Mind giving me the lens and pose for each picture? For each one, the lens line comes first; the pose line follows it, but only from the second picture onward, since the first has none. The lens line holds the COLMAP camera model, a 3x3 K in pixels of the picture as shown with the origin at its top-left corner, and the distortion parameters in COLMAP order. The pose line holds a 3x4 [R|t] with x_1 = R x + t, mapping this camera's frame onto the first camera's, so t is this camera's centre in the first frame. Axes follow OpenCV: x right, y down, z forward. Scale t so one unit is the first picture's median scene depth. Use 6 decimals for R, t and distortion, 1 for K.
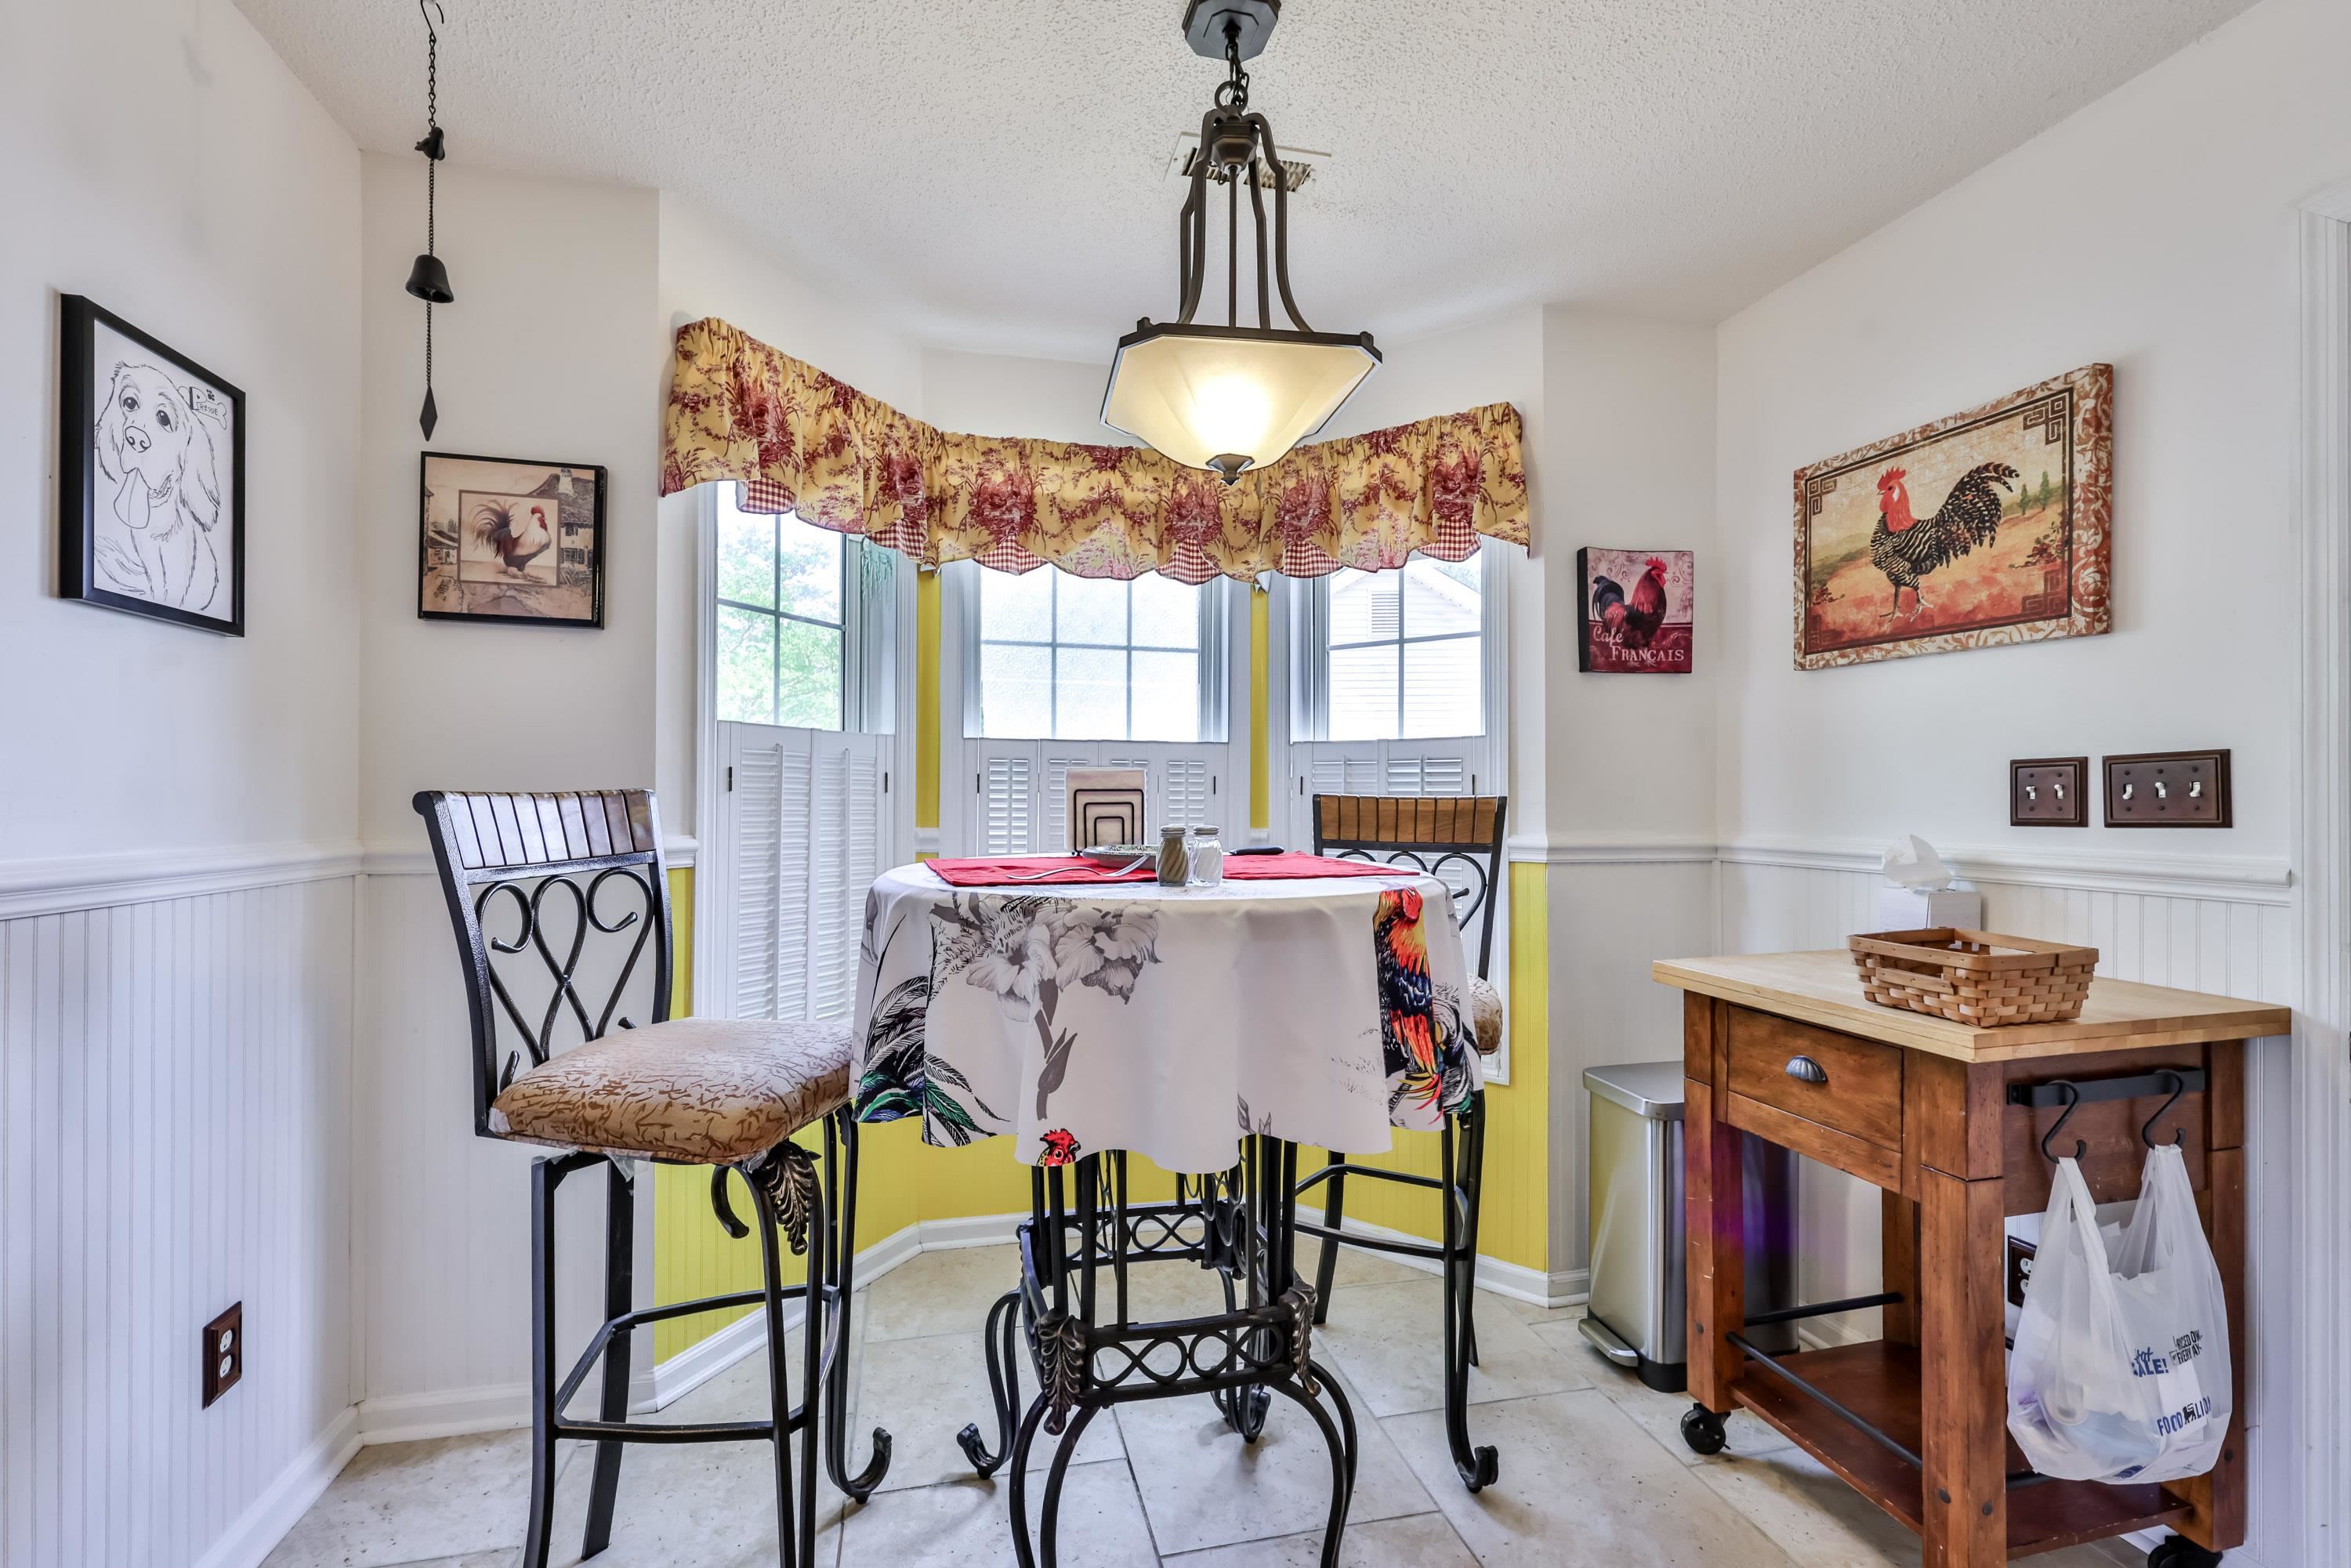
lens RADIAL K [[996.3, 0, 1171.8], [0, 996.3, 791.4], [0, 0, 1]] dist [-0.003741, 0.000848]
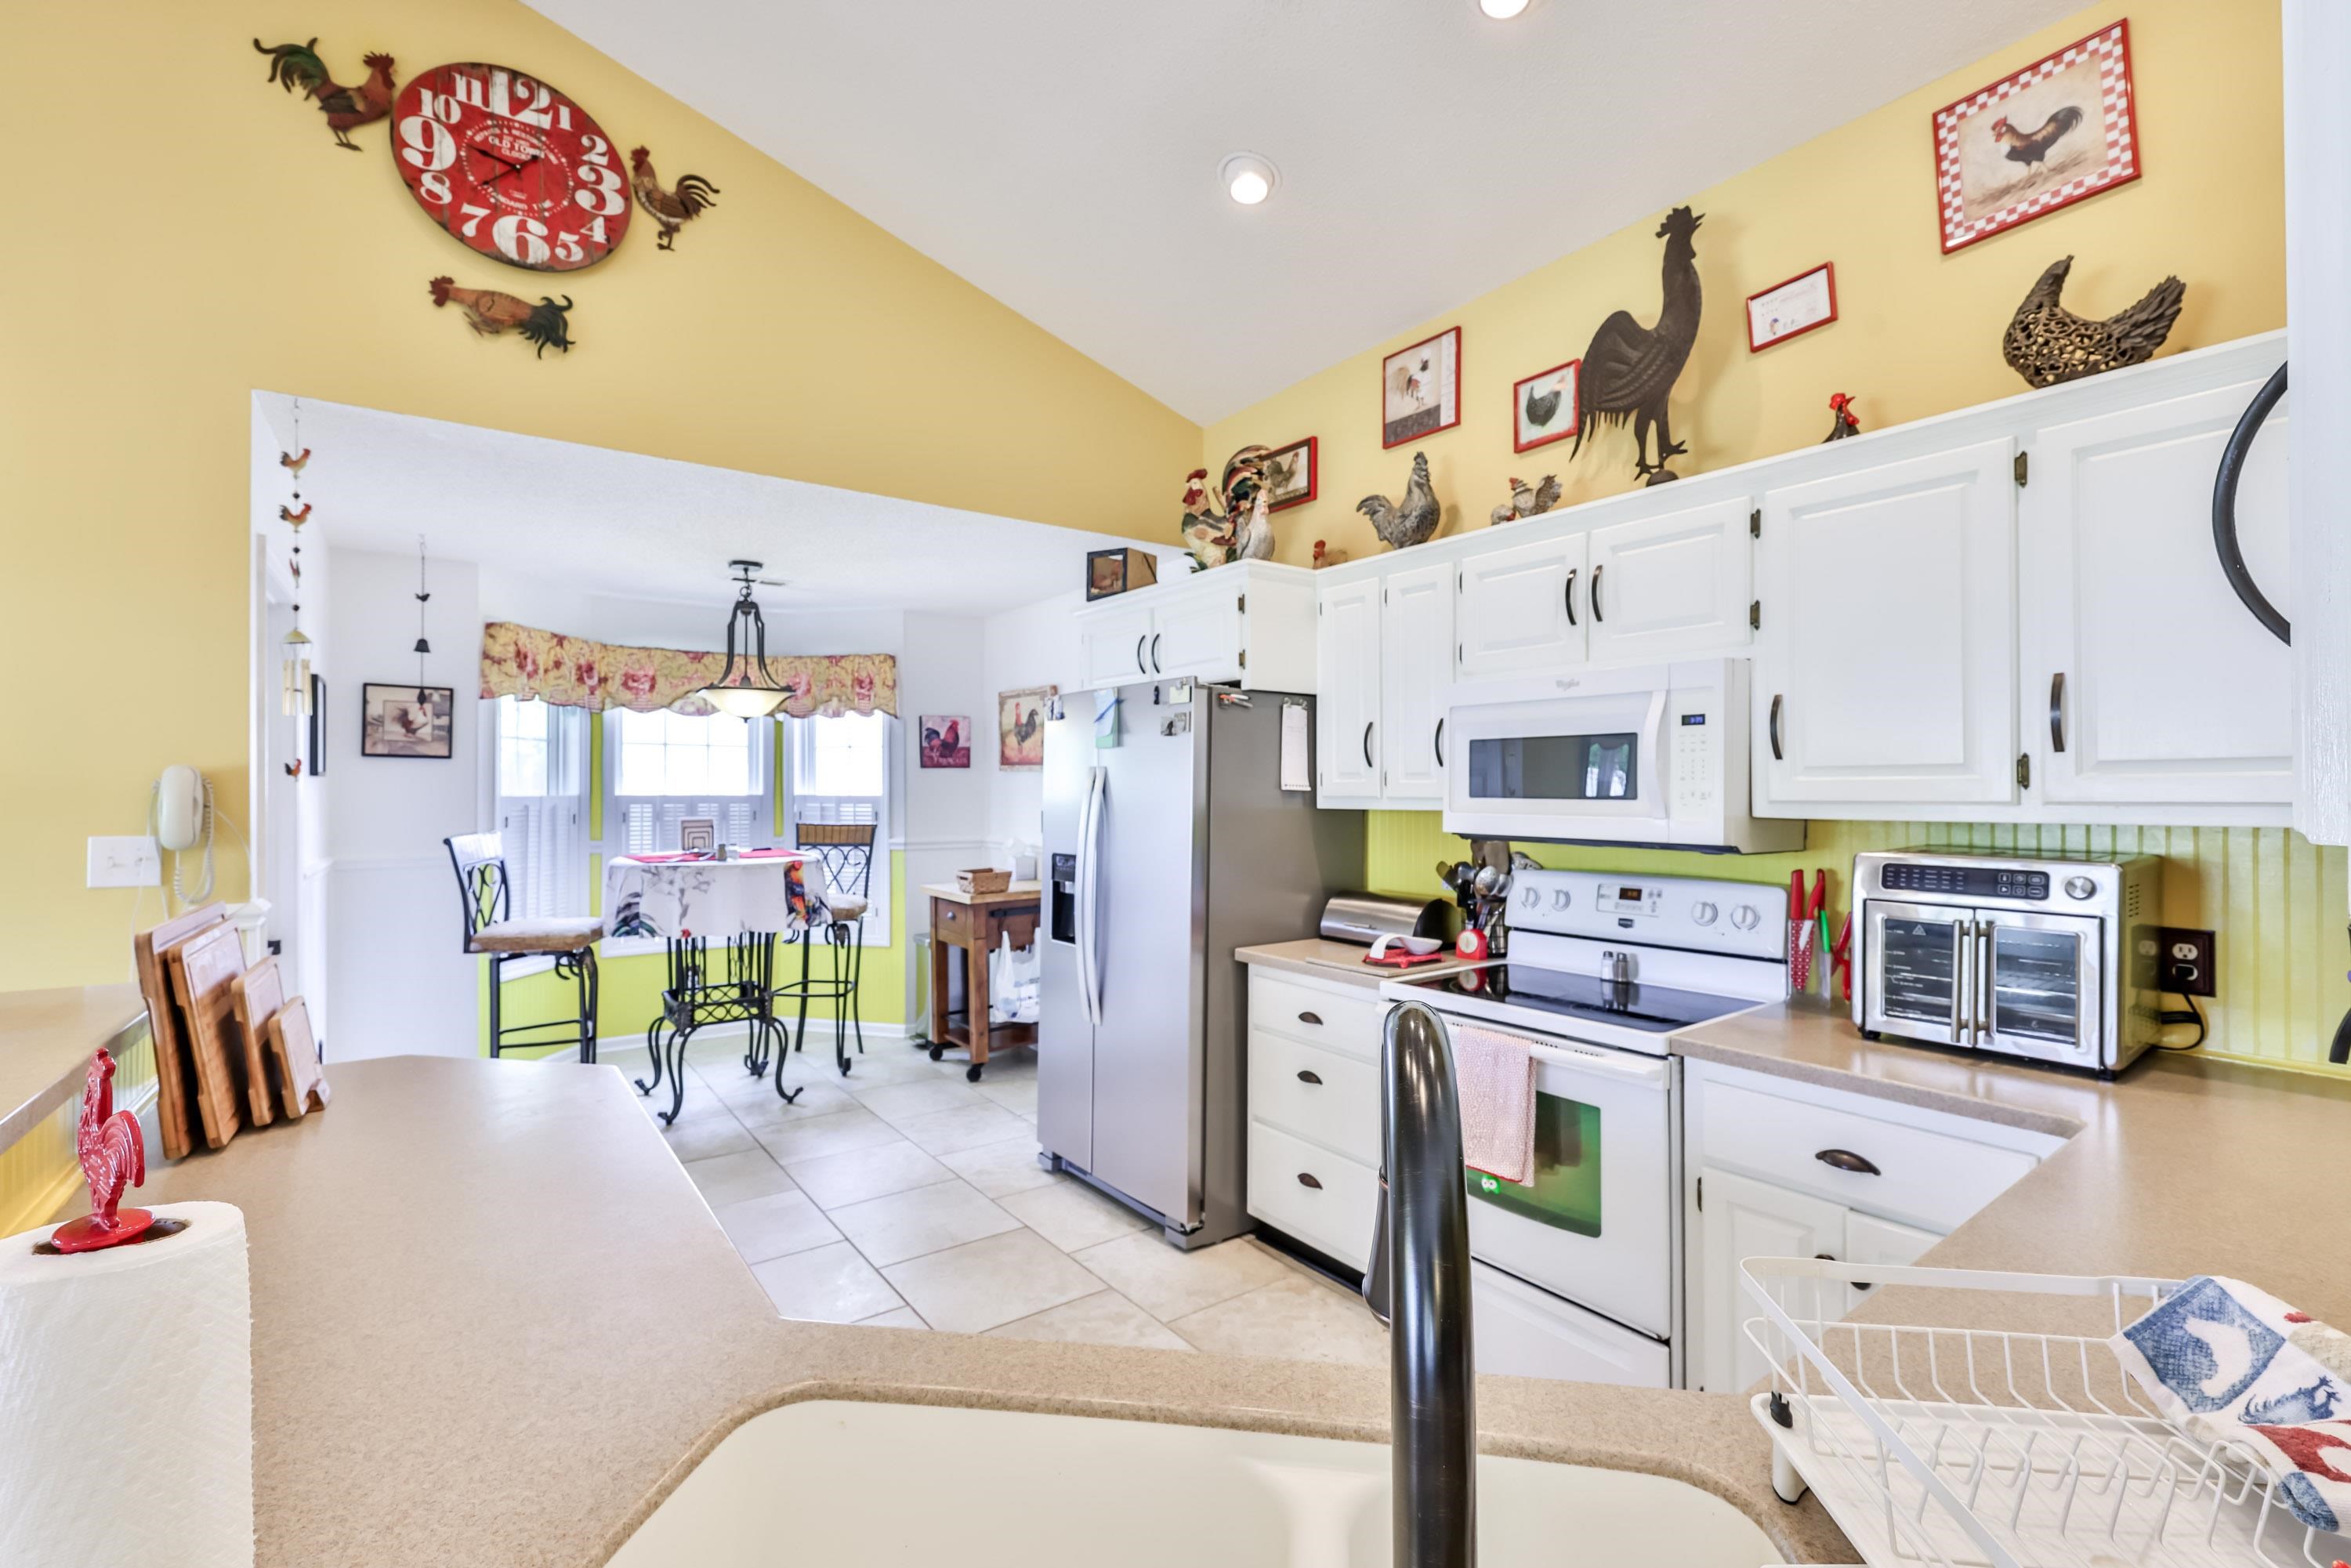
lens RADIAL K [[996.3, 0, 1175.7], [0, 996.3, 783.6], [0, 0, 1]] dist [-0.003741, 0.000848]
pose [[0.923782, -0.001915, 0.382915, 0.088234], [-0.000262, 0.999984, 0.005631, -0.124662], [-0.382920, -0.005302, 0.923766, -1.798975]]
